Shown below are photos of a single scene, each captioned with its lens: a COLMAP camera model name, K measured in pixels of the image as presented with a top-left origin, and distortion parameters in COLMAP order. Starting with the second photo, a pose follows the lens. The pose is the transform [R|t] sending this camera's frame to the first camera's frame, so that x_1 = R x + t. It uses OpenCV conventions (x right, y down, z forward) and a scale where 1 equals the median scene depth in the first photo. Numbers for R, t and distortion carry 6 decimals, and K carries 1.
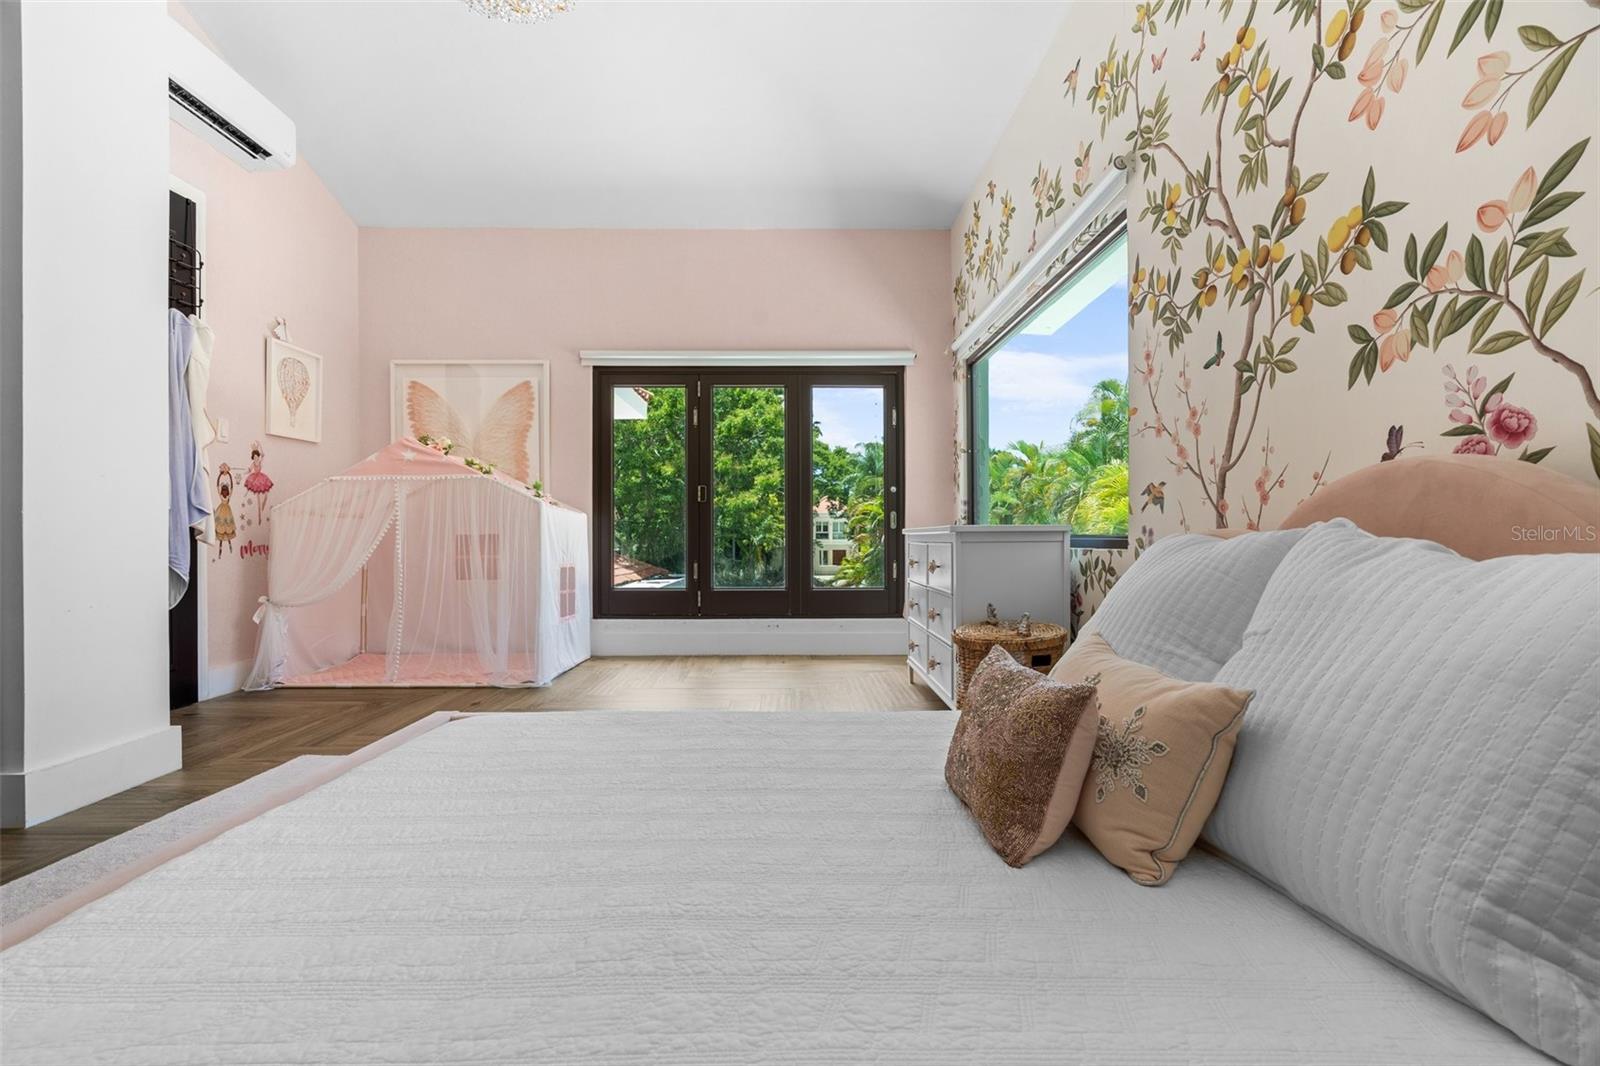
lens RADIAL K [[733.6, 0, 795.3], [0, 733.6, 535.2], [0, 0, 1]] dist [-0.001979, 0.002009]
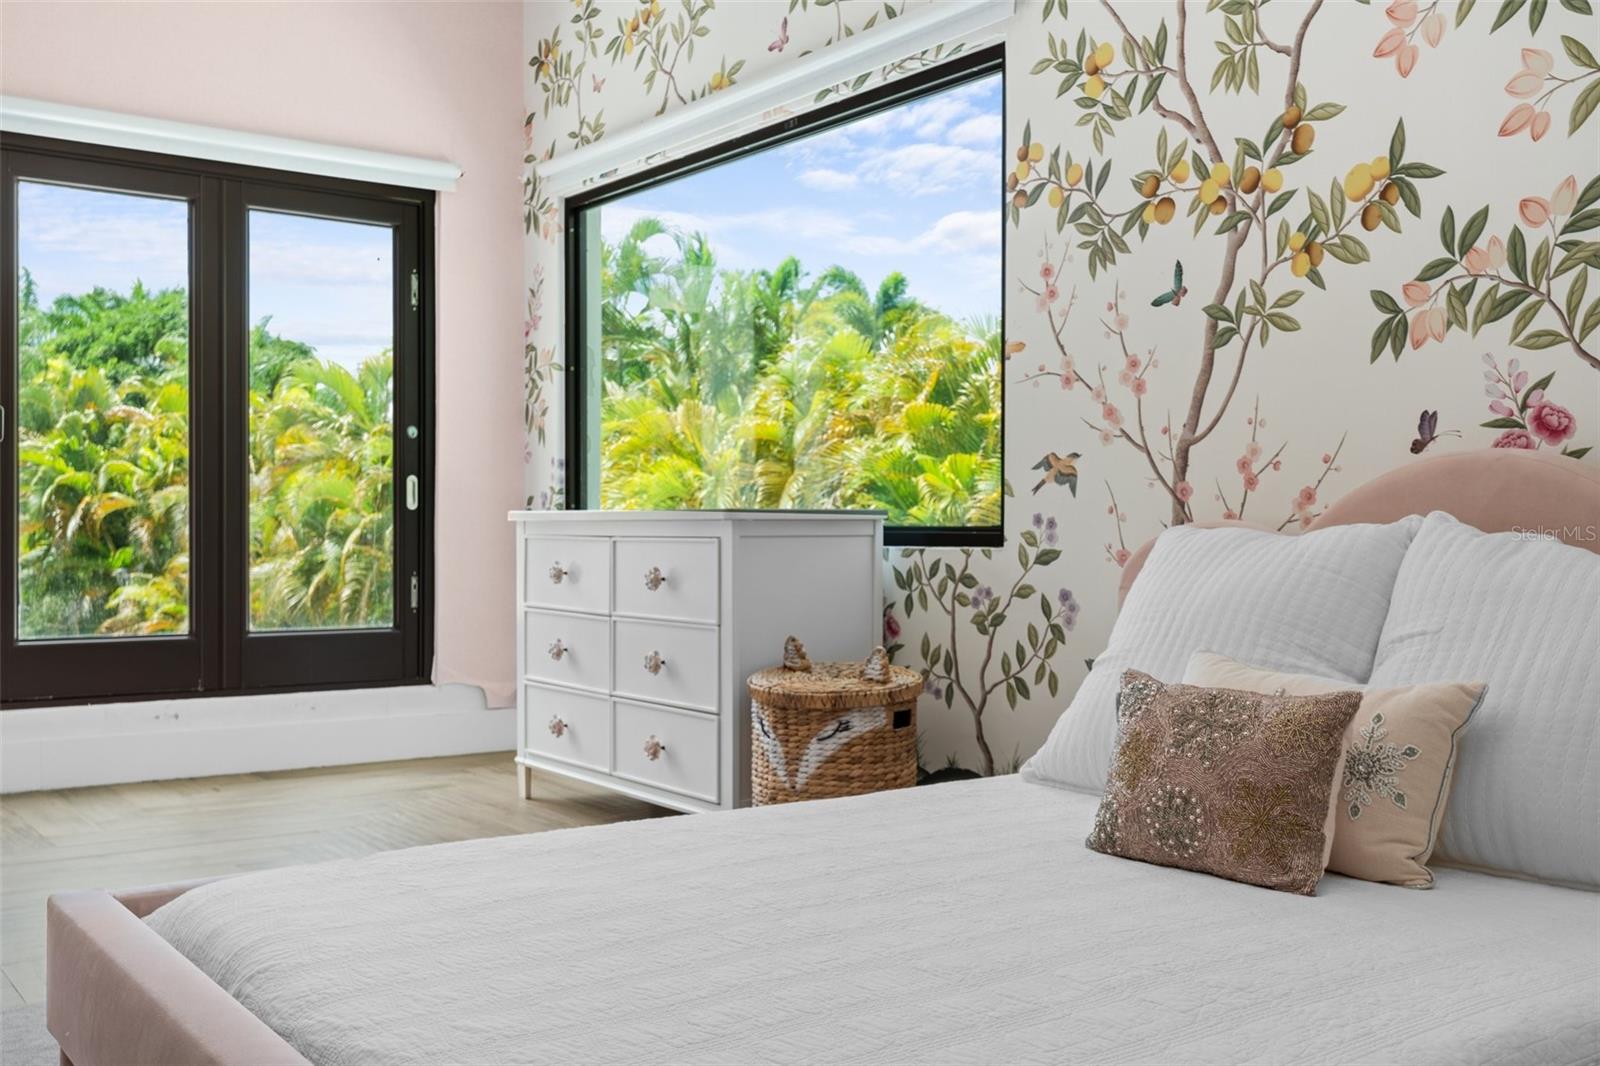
lens RADIAL K [[1587.5, 0, 801.6], [0, 1587.5, 534.5], [0, 0, 1]] dist [0.006972, 0.000000]
pose [[0.807814, 0.003416, 0.589427, -0.800533], [-0.007571, 0.999961, 0.004581, 0.002308], [-0.589389, -0.008163, 0.807808, -0.118463]]
